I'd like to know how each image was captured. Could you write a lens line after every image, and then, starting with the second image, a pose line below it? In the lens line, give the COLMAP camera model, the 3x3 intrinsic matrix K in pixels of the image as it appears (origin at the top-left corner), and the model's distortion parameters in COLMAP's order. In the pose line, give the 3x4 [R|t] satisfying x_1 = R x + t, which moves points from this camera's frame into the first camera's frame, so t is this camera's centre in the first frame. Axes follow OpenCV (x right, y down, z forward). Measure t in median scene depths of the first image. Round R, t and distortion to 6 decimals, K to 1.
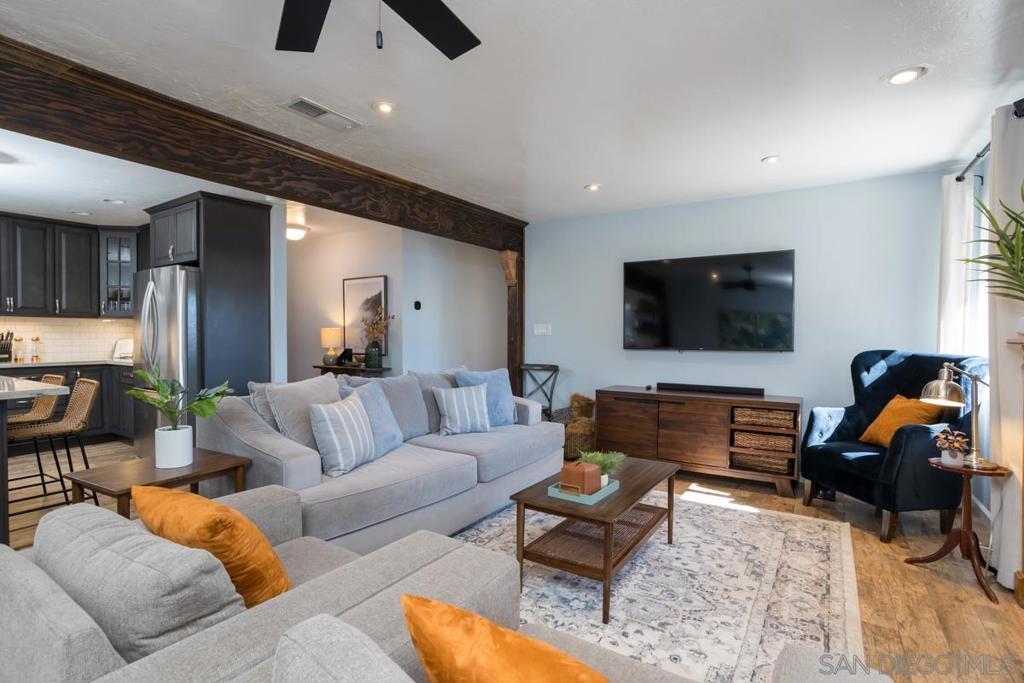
lens RADIAL K [[507.8, 0, 510.5], [0, 507.8, 343.5], [0, 0, 1]] dist [-0.000231, 0.000502]
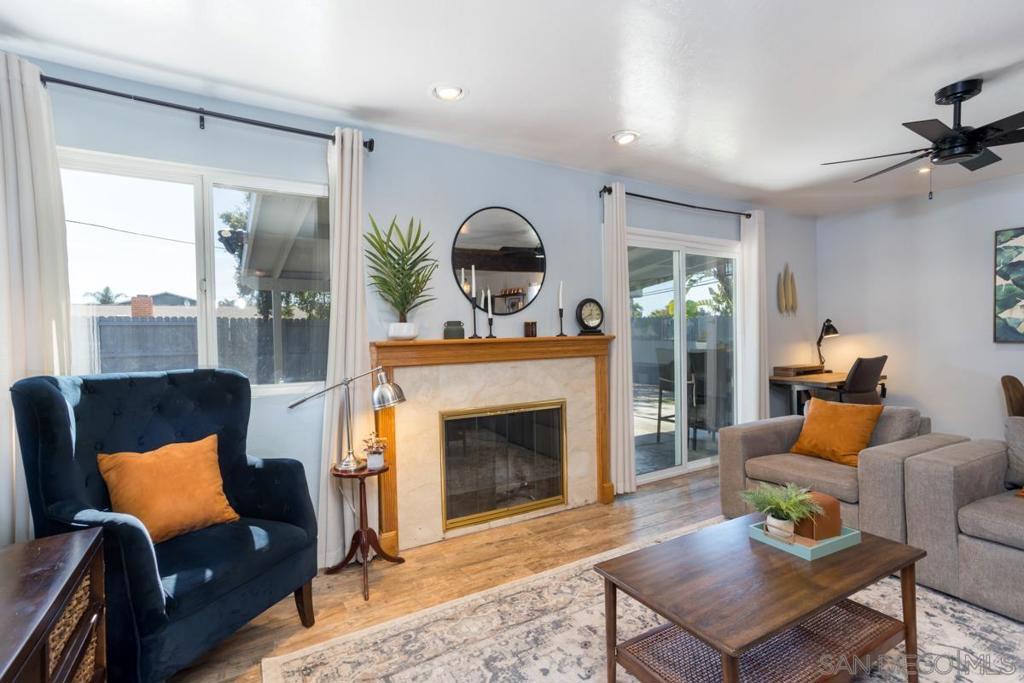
lens RADIAL K [[492.1, 0, 507.3], [0, 492.1, 340.8], [0, 0, 1]] dist [0.001313, 0.001008]
pose [[-0.893209, 0.008568, 0.449560, 0.128503], [0.024590, 0.999253, 0.029813, -0.022042], [-0.448969, 0.037684, -0.892753, 1.152065]]
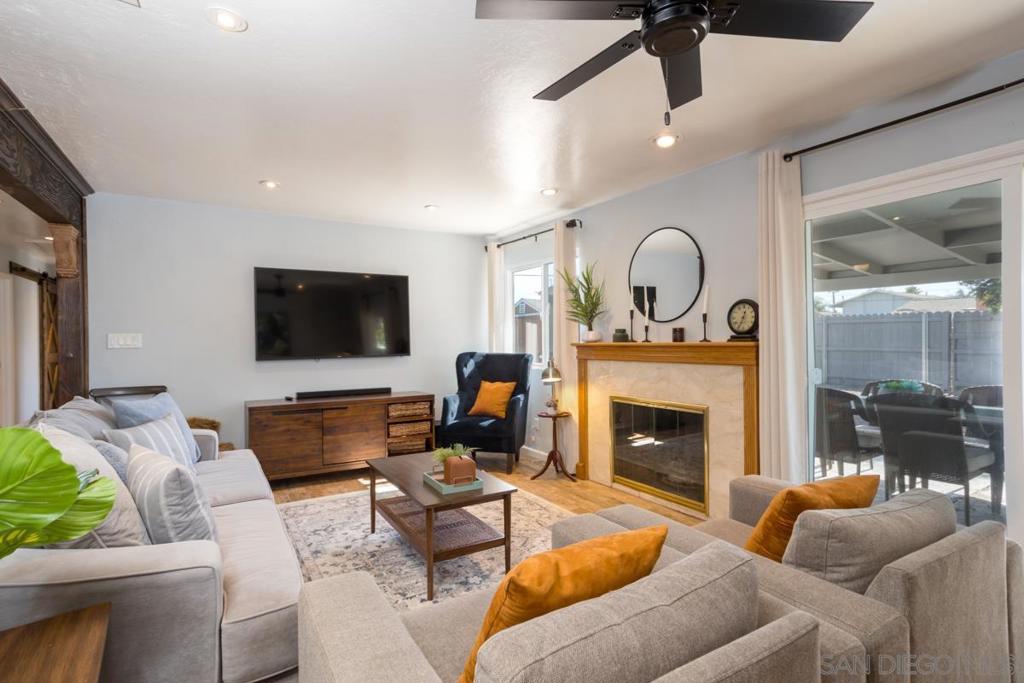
lens RADIAL K [[492.1, 0, 507.3], [0, 492.1, 340.8], [0, 0, 1]] dist [0.001313, 0.001008]
pose [[0.437191, -0.007120, 0.899340, -0.484974], [0.028966, 0.999561, -0.006167, -0.007834], [-0.898902, 0.028746, 0.437206, 0.255727]]
